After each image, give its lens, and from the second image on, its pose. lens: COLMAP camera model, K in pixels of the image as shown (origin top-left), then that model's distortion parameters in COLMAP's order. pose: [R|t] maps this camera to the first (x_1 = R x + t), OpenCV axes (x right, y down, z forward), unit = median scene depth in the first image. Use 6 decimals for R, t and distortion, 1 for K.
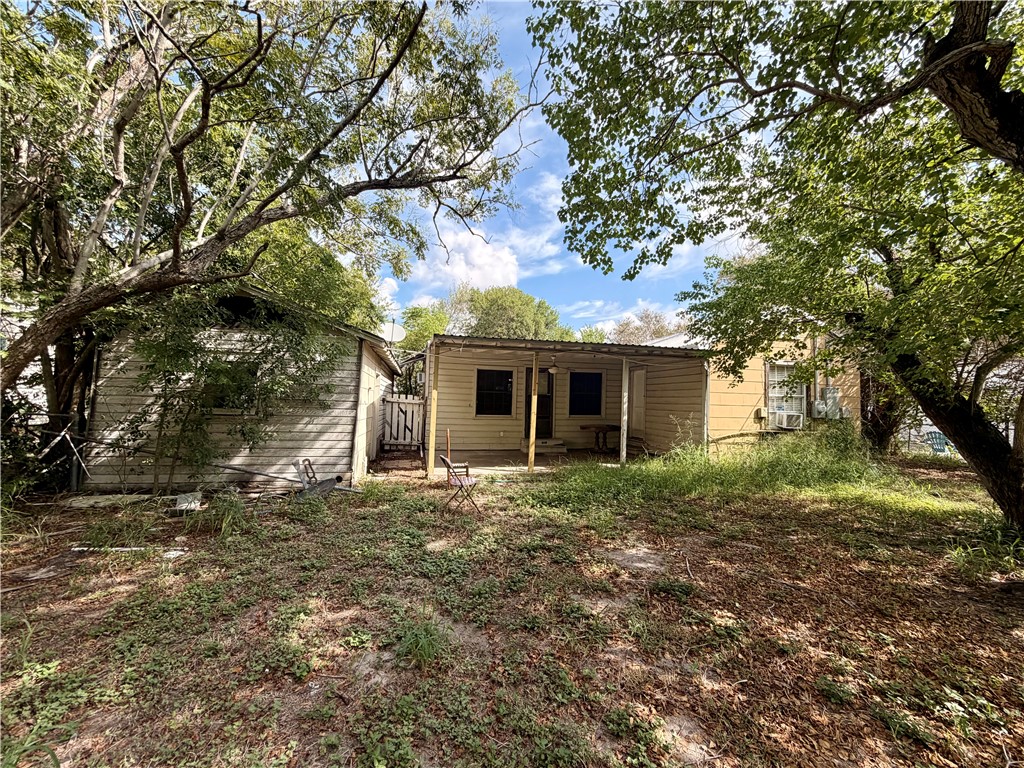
lens RADIAL K [[410.9, 0, 511.7], [0, 410.9, 386.1], [0, 0, 1]] dist [0.004161, 0.000206]
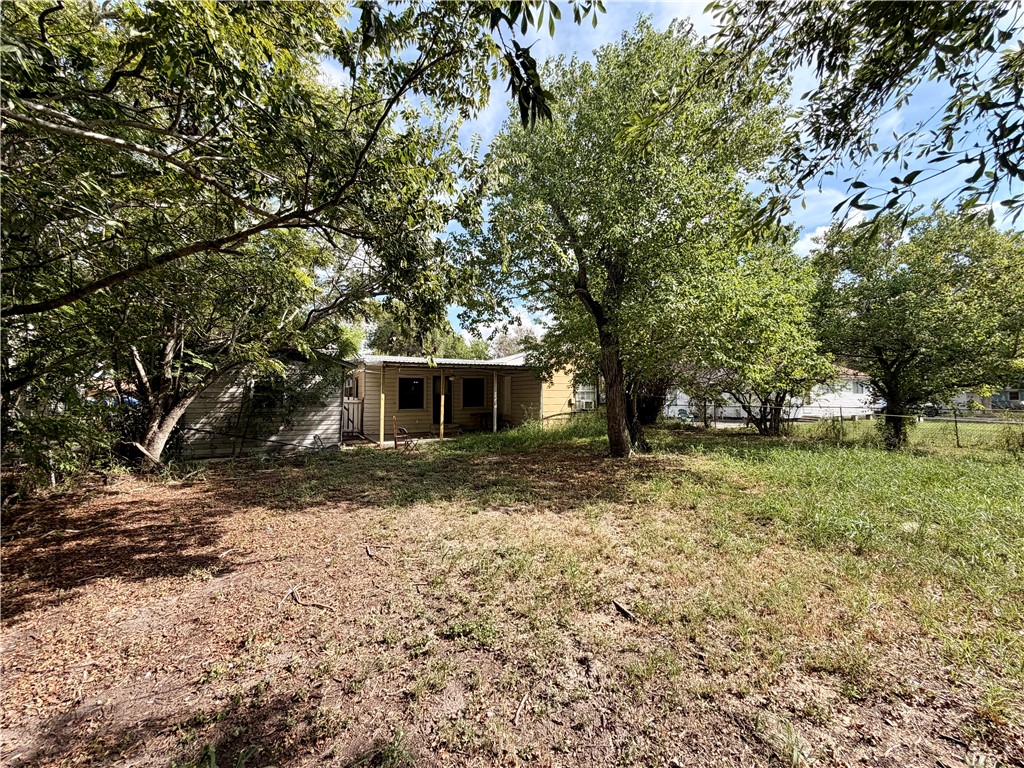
lens RADIAL K [[410.9, 0, 509.9], [0, 410.9, 386.8], [0, 0, 1]] dist [0.004161, 0.000206]
pose [[0.967180, -0.023929, 0.252965, -0.107750], [0.021242, 0.999685, 0.013350, -0.029375], [-0.253204, -0.007538, 0.967383, -0.731046]]
